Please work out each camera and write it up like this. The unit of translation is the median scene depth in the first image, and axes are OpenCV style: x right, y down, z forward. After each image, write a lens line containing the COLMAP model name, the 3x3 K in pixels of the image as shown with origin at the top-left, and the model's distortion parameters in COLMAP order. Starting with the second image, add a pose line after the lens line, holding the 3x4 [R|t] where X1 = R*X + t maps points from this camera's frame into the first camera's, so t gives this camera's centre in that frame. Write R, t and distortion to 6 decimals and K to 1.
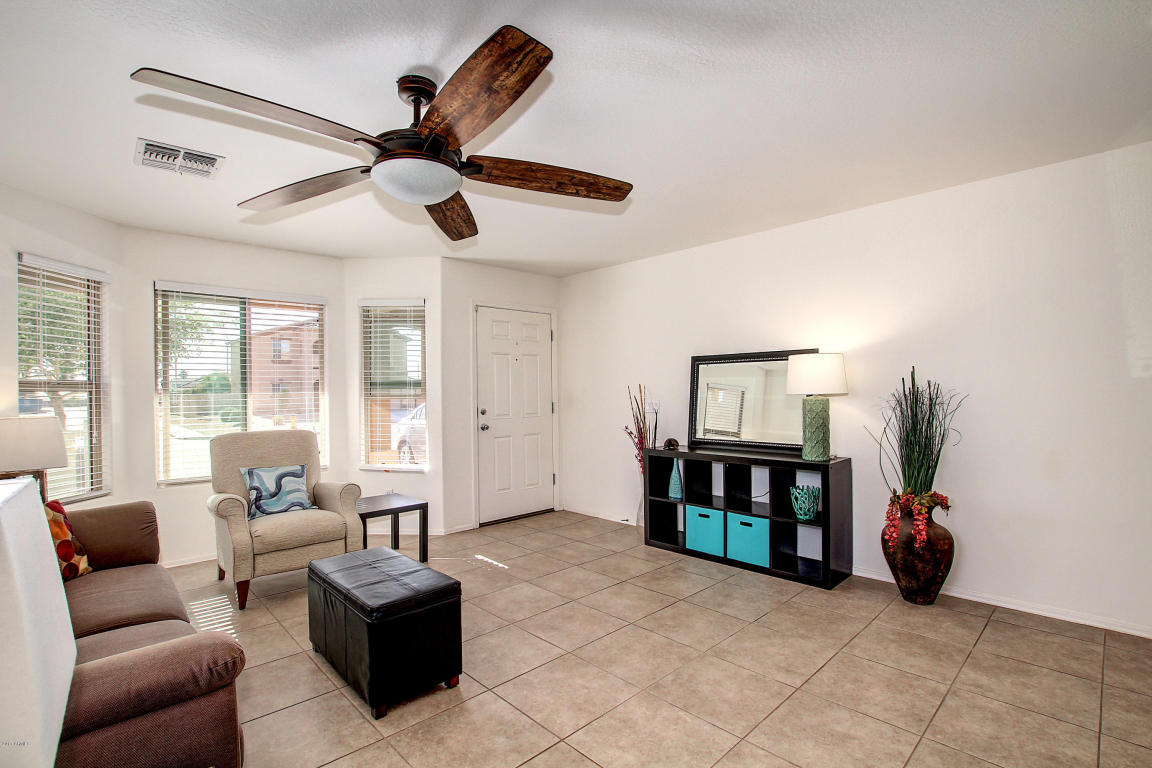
lens RADIAL K [[535.0, 0, 574.8], [0, 535.0, 387.5], [0, 0, 1]] dist [-0.030814, 0.004703]
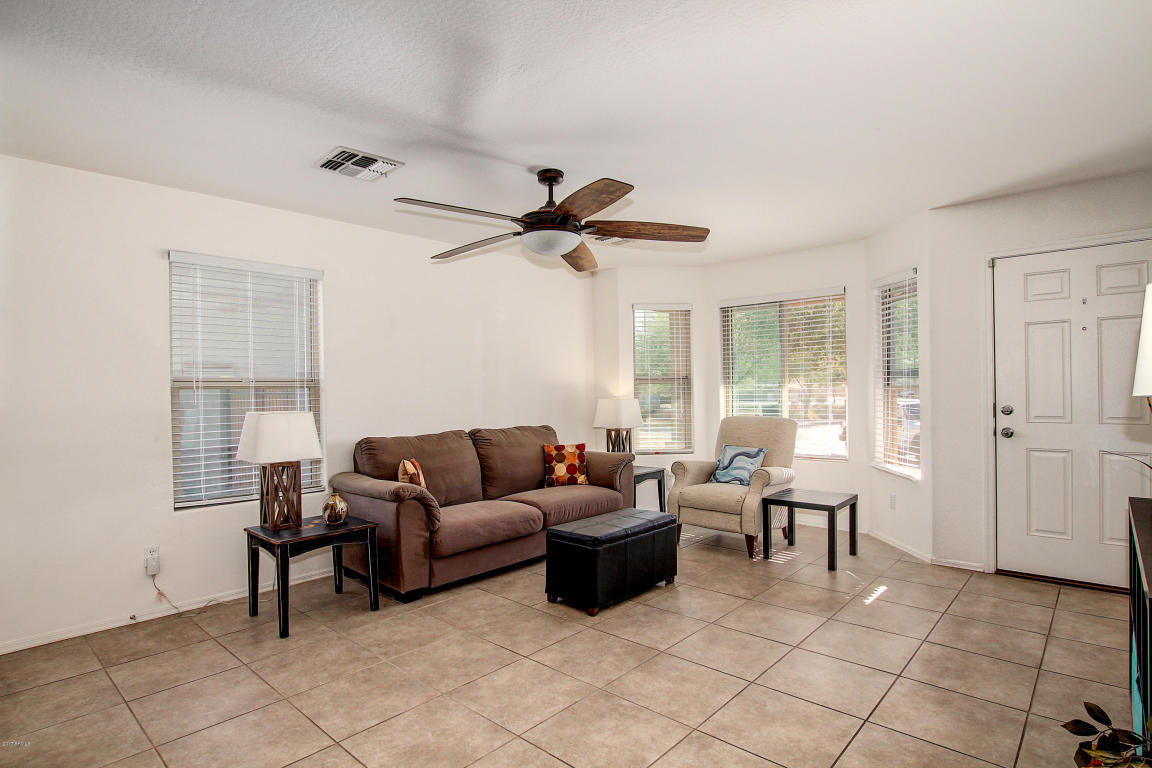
lens RADIAL K [[592.2, 0, 579.6], [0, 592.2, 389.0], [0, 0, 1]] dist [-0.016325, 0.000345]
pose [[0.076667, 0.012370, -0.996980, 0.778947], [0.022491, 0.999647, 0.014133, -0.008099], [0.996803, -0.023506, 0.076362, 0.561919]]
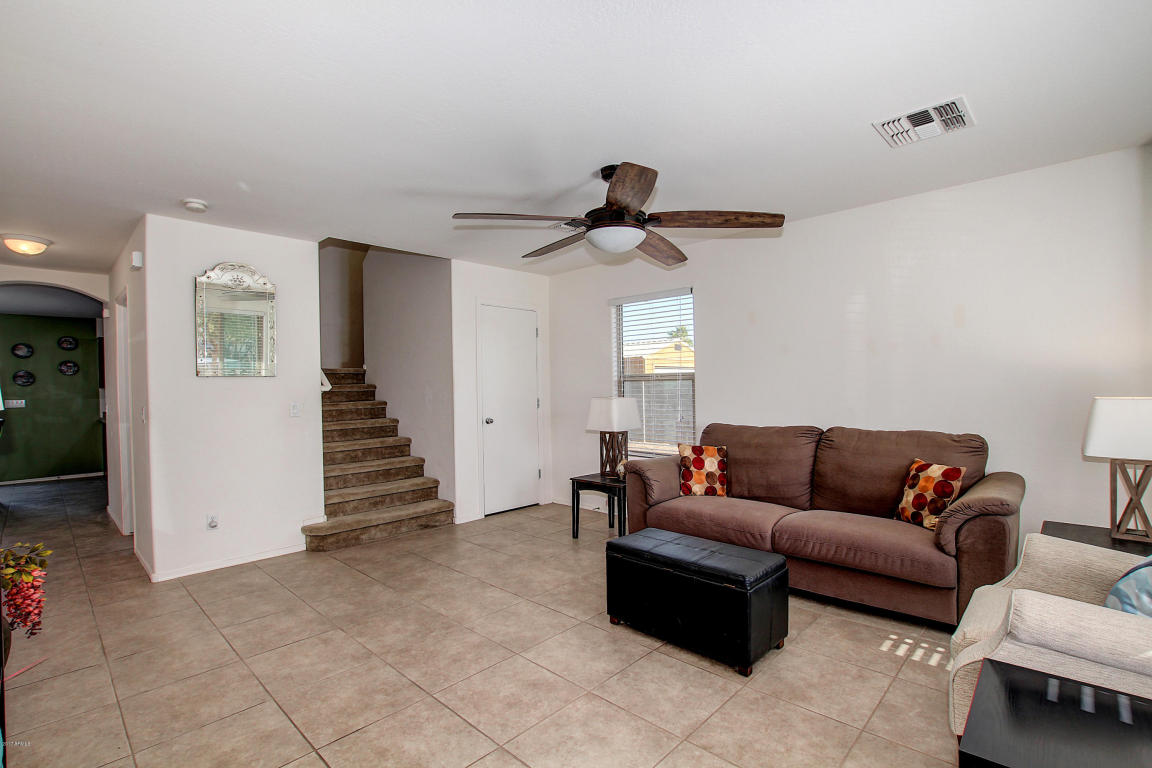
lens RADIAL K [[535.0, 0, 577.6], [0, 535.0, 387.0], [0, 0, 1]] dist [-0.030814, 0.004703]
pose [[-0.998142, 0.031724, -0.052014, -0.062811], [0.032187, 0.999449, -0.008083, 0.013905], [0.051729, -0.009742, -0.998614, 1.443716]]
